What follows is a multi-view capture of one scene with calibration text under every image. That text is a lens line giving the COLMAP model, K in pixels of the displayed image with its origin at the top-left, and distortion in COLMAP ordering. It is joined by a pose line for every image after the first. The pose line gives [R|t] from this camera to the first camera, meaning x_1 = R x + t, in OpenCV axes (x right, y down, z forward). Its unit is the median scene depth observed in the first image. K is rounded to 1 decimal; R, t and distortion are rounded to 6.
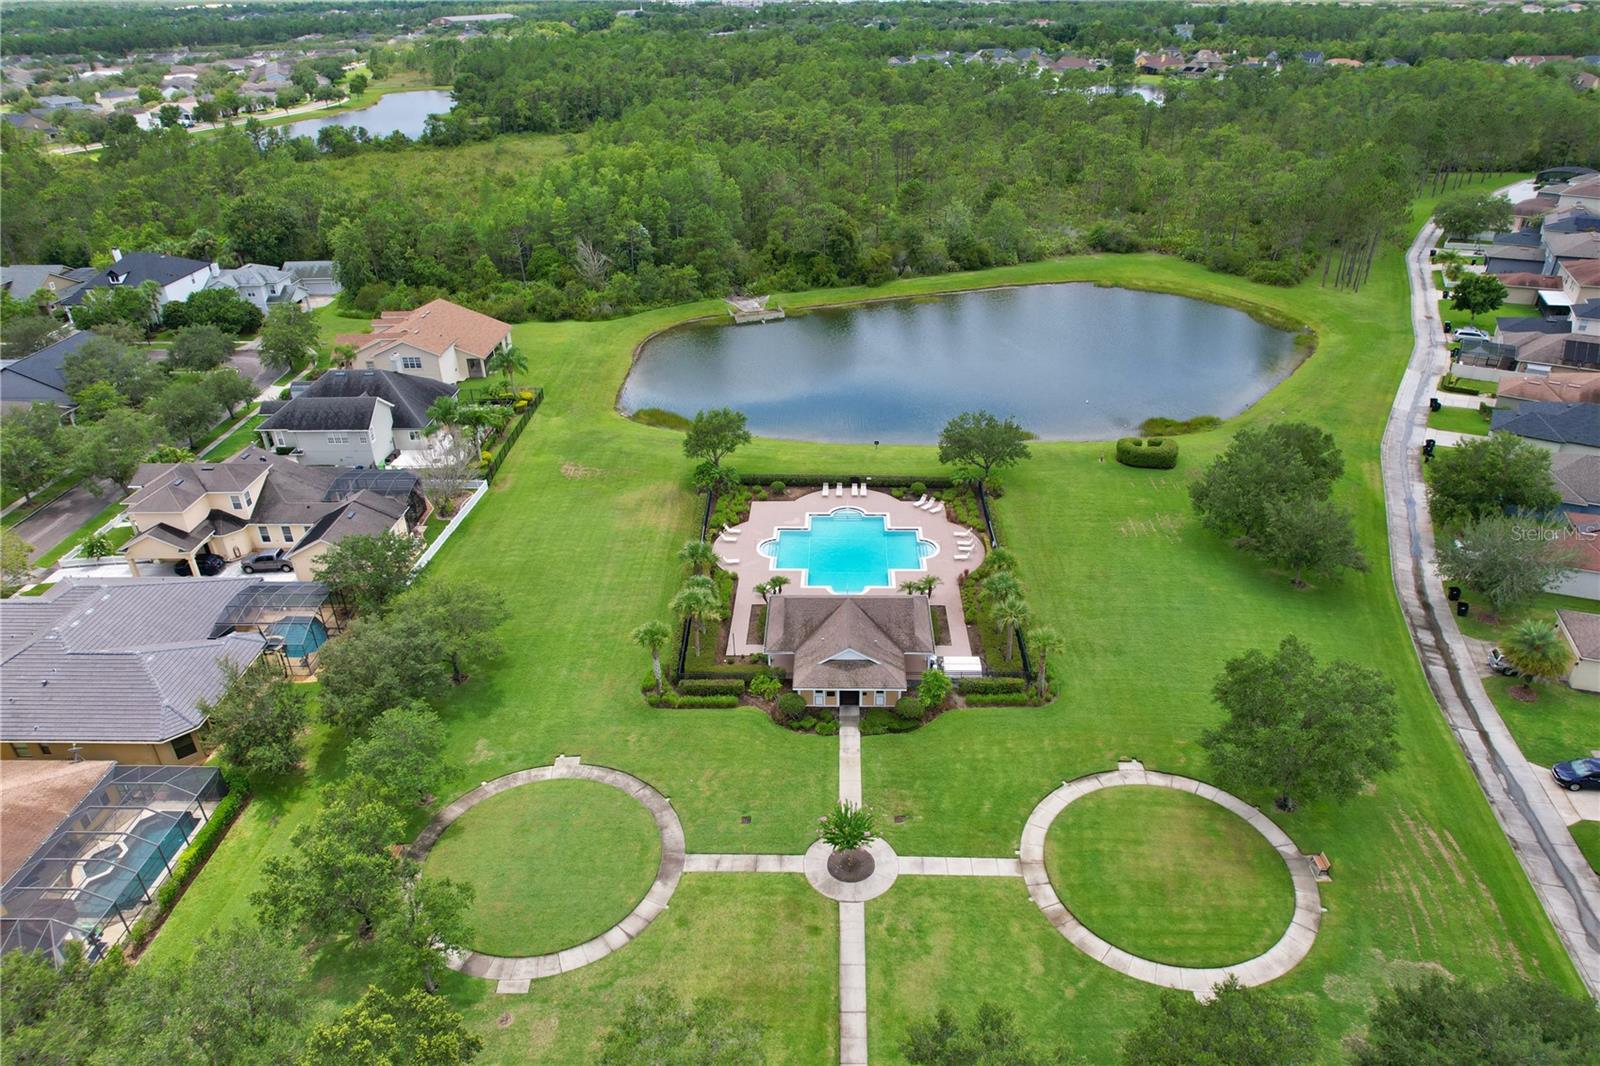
lens RADIAL K [[1038.6, 0, 777.7], [0, 1038.6, 538.6], [0, 0, 1]] dist [-0.092231, 0.099858]
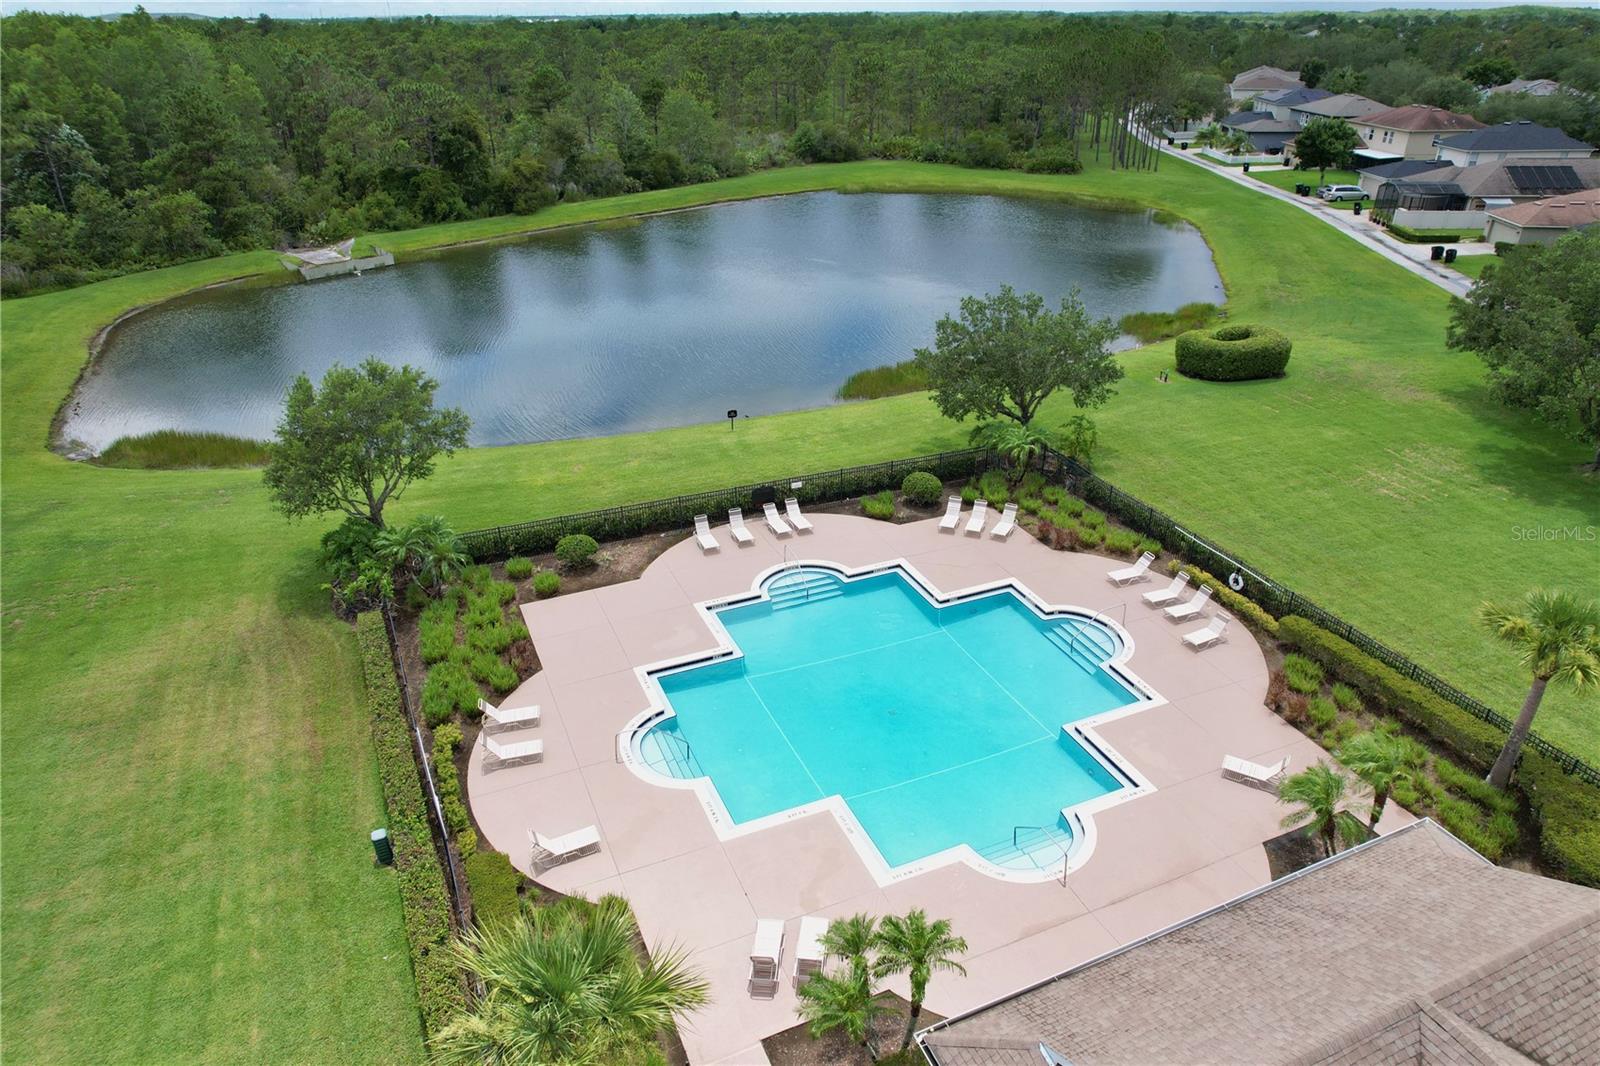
lens RADIAL K [[1038.6, 0, 777.7], [0, 1038.6, 538.6], [0, 0, 1]] dist [-0.092231, 0.099858]
pose [[0.902056, -0.186737, 0.389133, -0.072333], [0.203360, 0.979103, -0.001560, -0.037563], [-0.380710, 0.080542, 0.921180, 0.621064]]
